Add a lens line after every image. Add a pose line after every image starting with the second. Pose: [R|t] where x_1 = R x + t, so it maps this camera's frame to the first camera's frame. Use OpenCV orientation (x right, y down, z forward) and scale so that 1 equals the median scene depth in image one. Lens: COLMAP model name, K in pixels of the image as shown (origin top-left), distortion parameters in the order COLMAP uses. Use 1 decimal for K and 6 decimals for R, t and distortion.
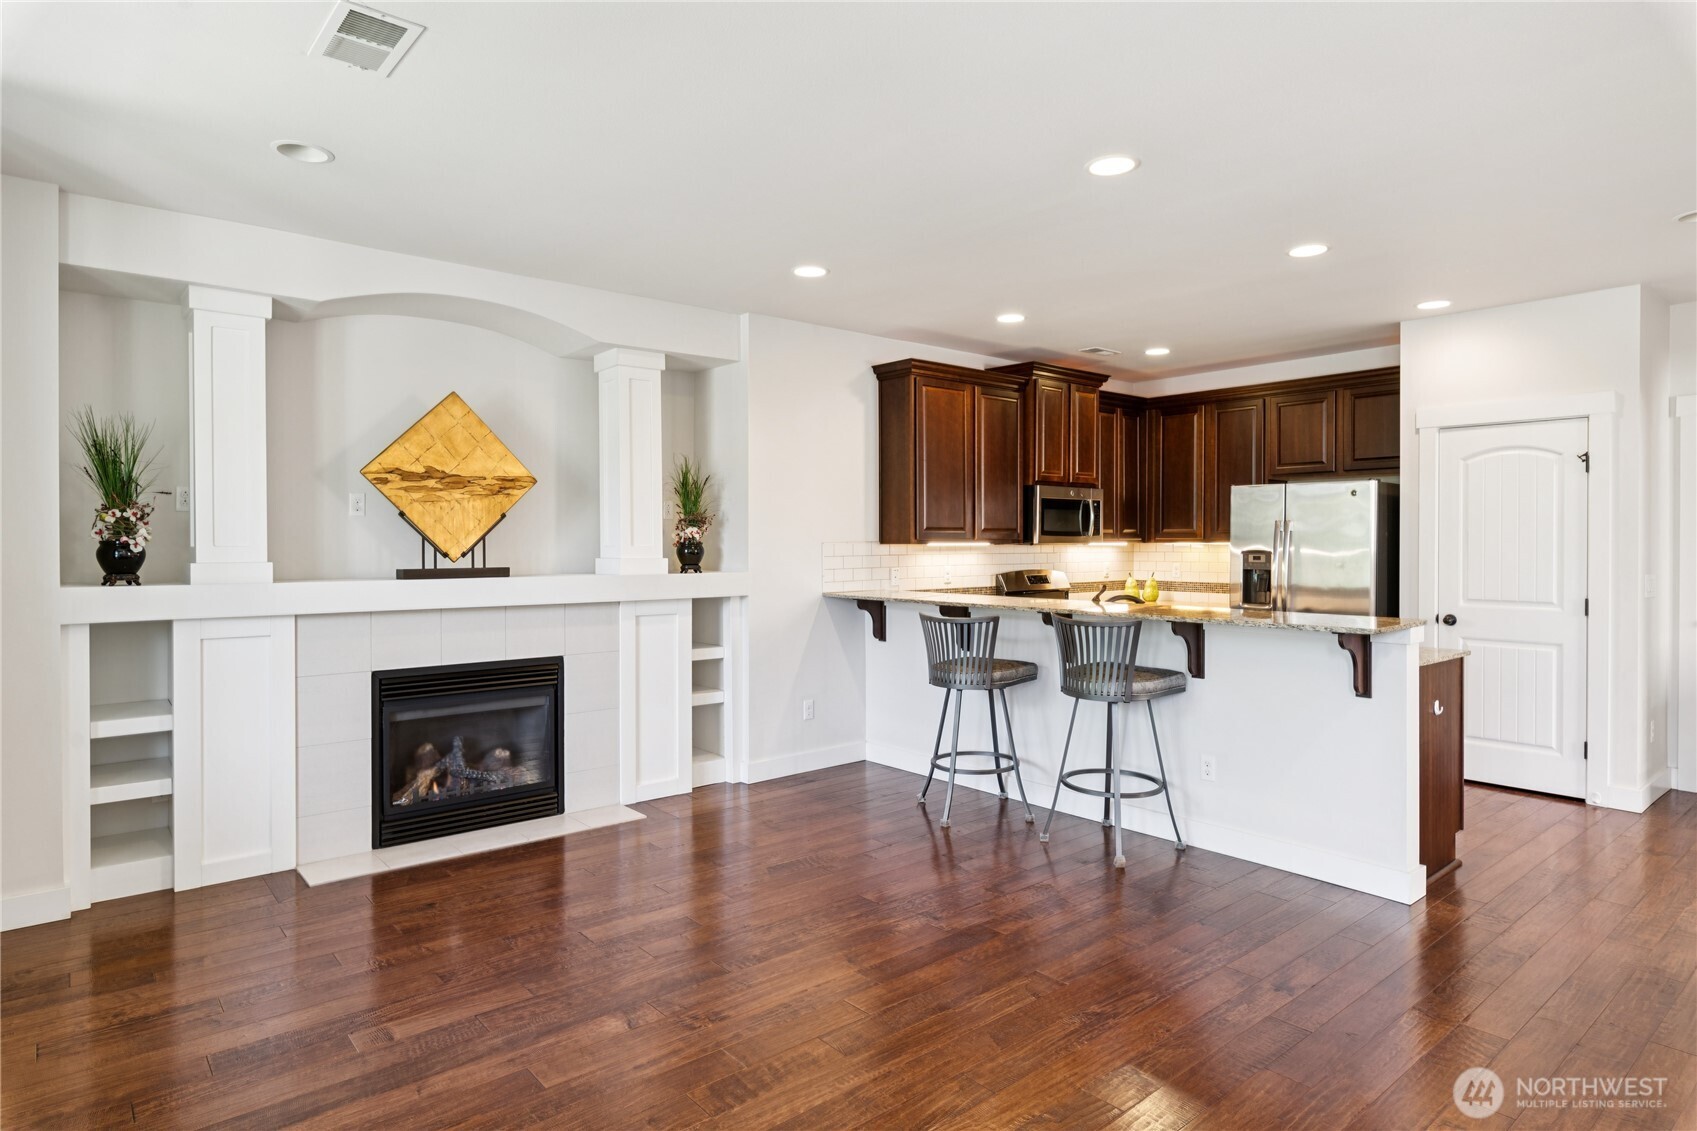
lens RADIAL K [[914.2, 0, 860.8], [0, 914.2, 555.8], [0, 0, 1]] dist [-0.001063, -0.000930]
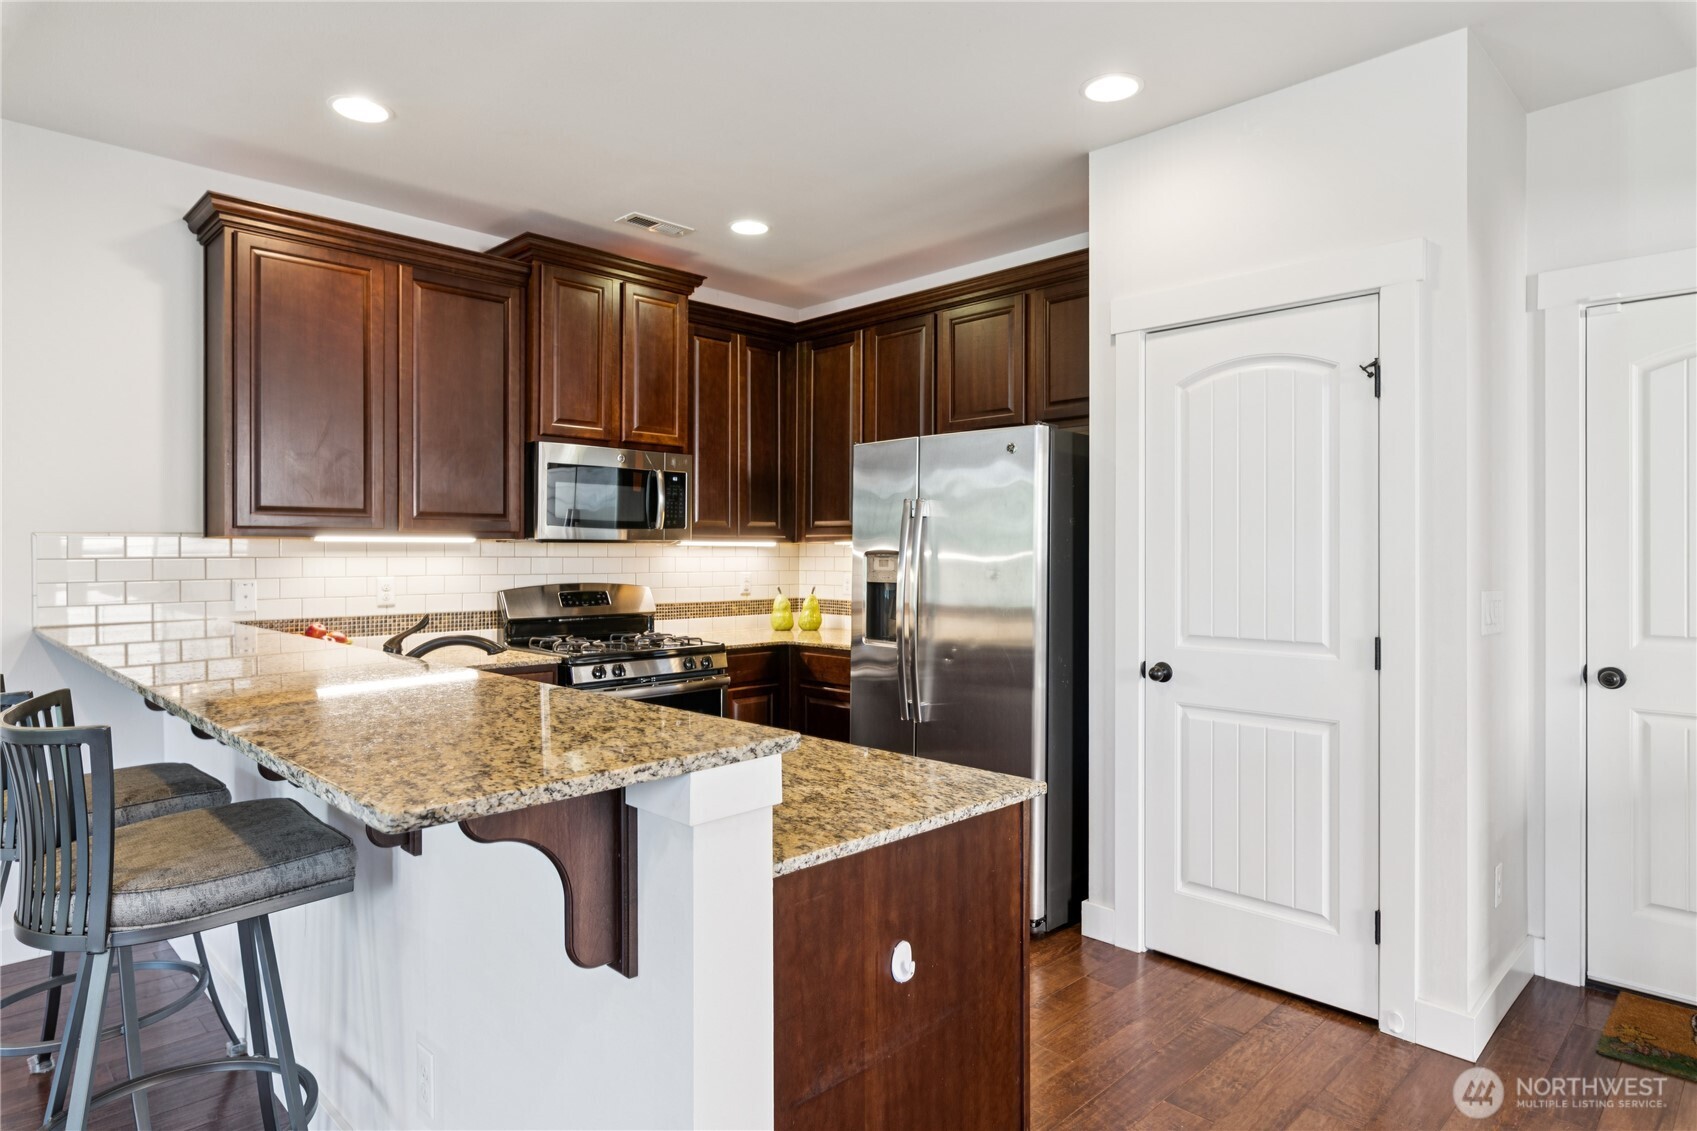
lens RADIAL K [[914.2, 0, 861.4], [0, 914.2, 560.4], [0, 0, 1]] dist [-0.001063, -0.000930]
pose [[0.997132, 0.001550, 0.075662, 0.385886], [-0.000745, 0.999943, -0.010669, 0.007126], [-0.075675, 0.010582, 0.997076, 0.418660]]
